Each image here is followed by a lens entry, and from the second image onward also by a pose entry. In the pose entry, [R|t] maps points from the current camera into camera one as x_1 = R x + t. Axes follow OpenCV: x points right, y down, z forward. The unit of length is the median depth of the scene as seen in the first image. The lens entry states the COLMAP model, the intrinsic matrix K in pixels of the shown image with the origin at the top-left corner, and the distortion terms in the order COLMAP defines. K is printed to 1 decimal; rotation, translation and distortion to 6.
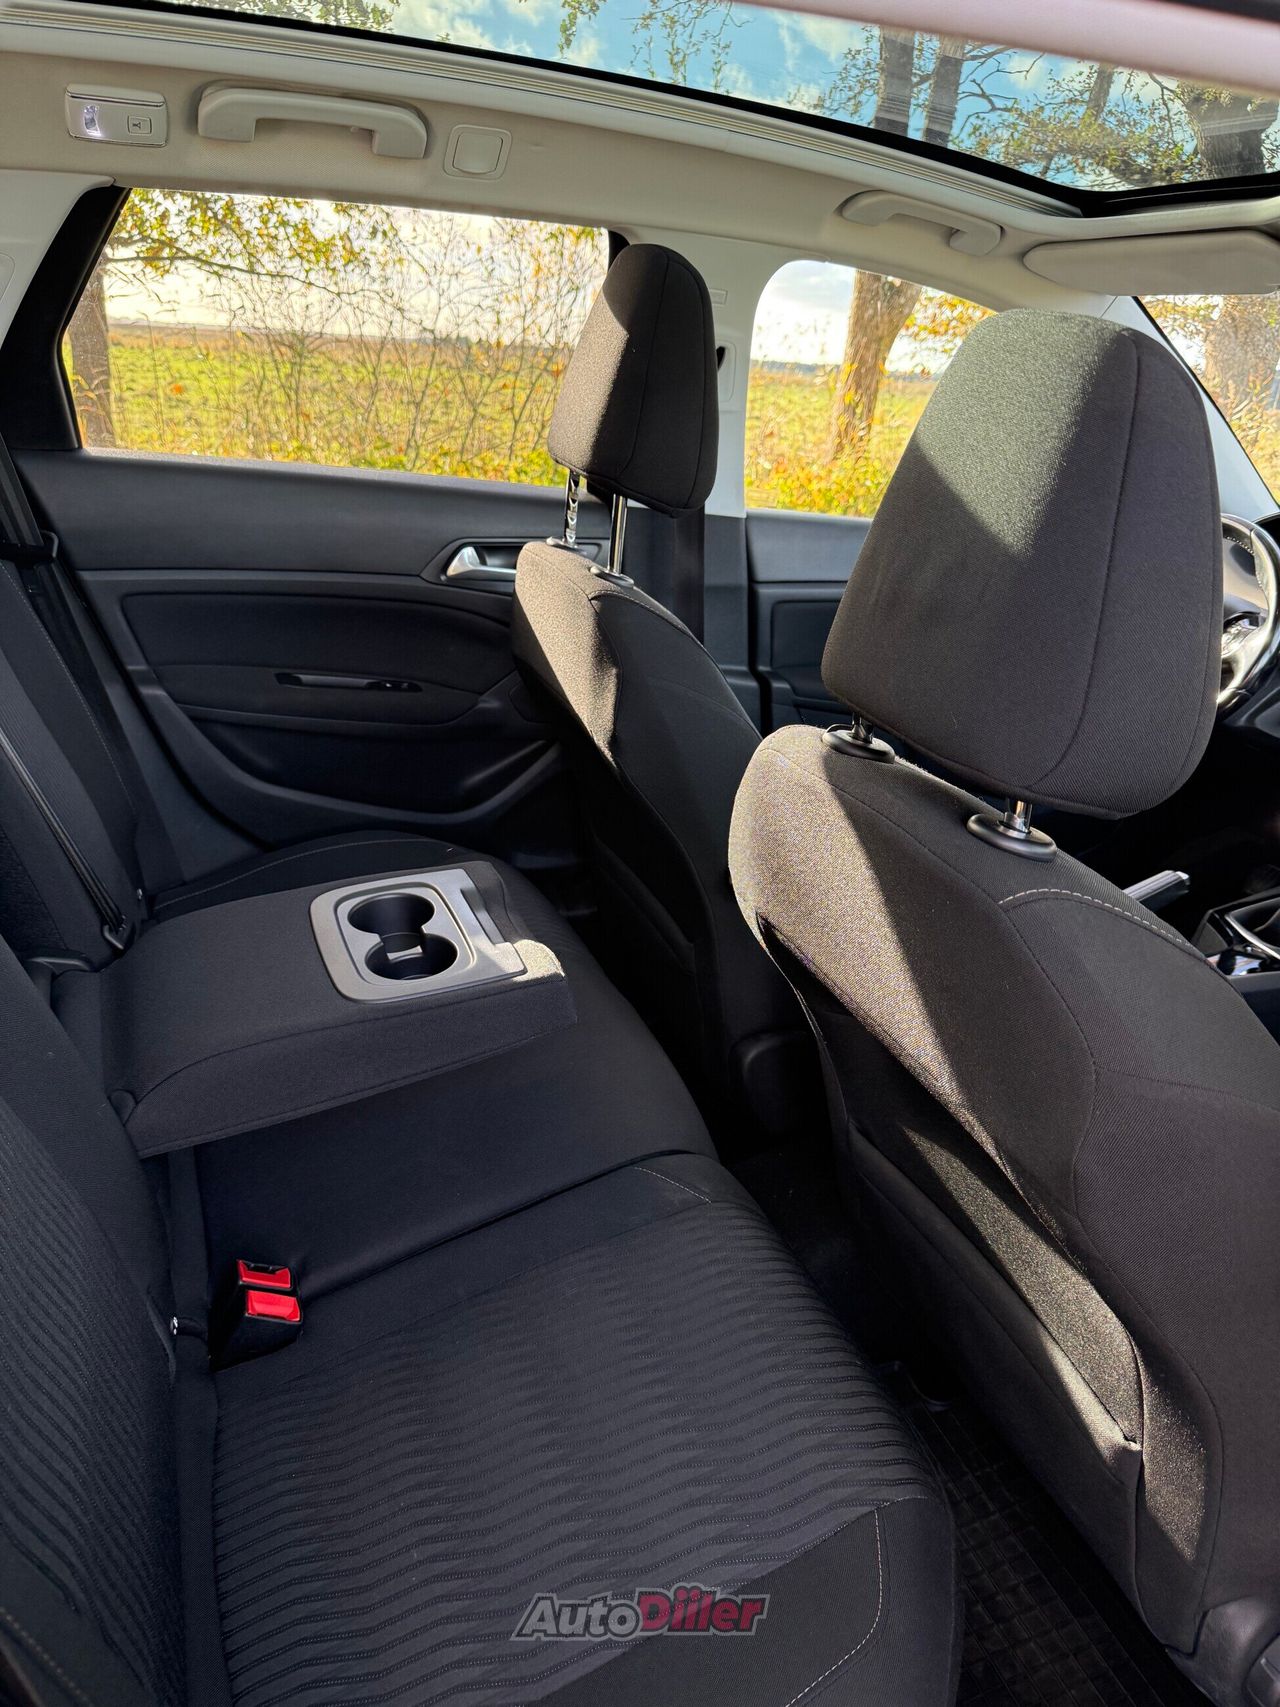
lens RADIAL K [[1189.8, 0, 640.0], [0, 1189.8, 853.5], [0, 0, 1]] dist [0.083006, -0.127576]
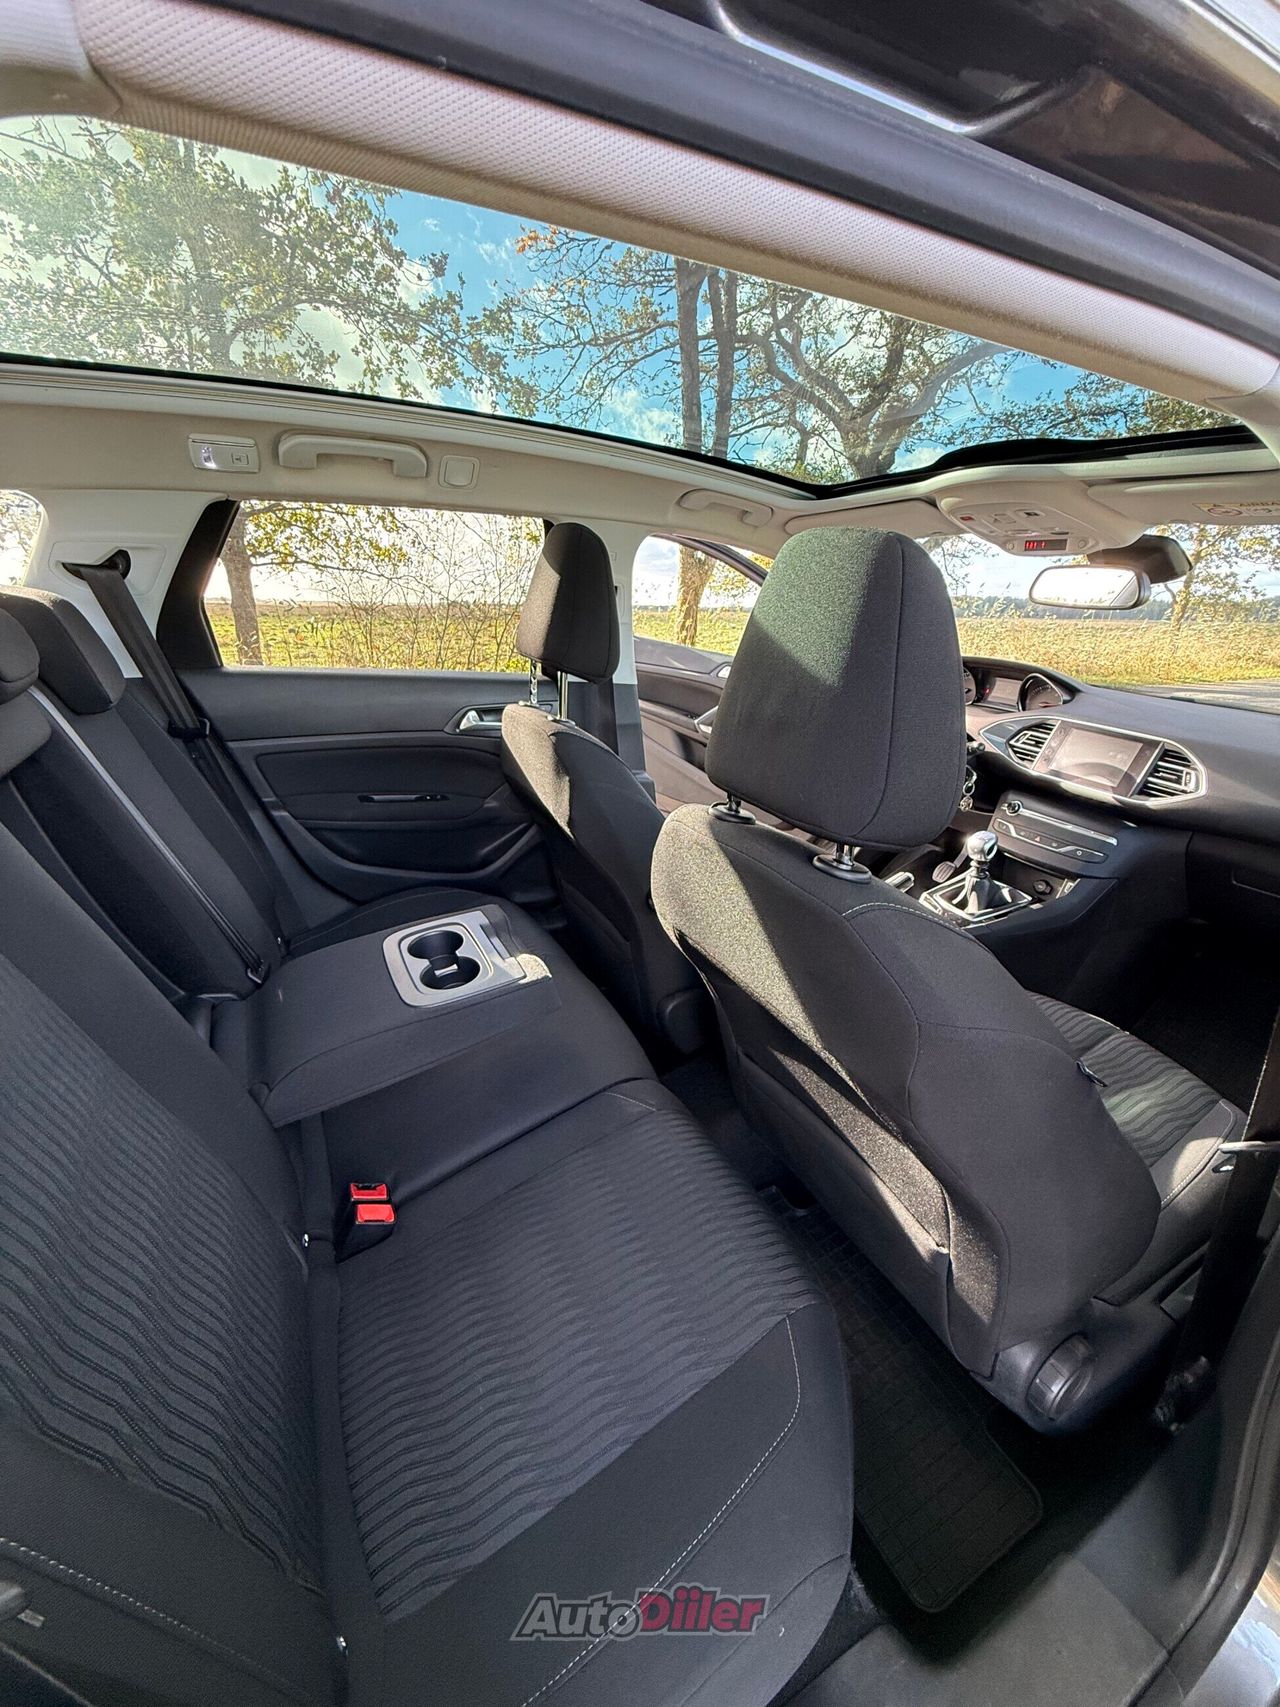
lens RADIAL K [[671.5, 0, 636.7], [0, 671.5, 851.1], [0, 0, 1]] dist [-0.002711, 0.000357]
pose [[0.993834, -0.079862, 0.076910, -0.006925], [0.082942, 0.995840, -0.037728, -0.016511], [-0.073577, 0.043874, 0.996324, 0.111042]]
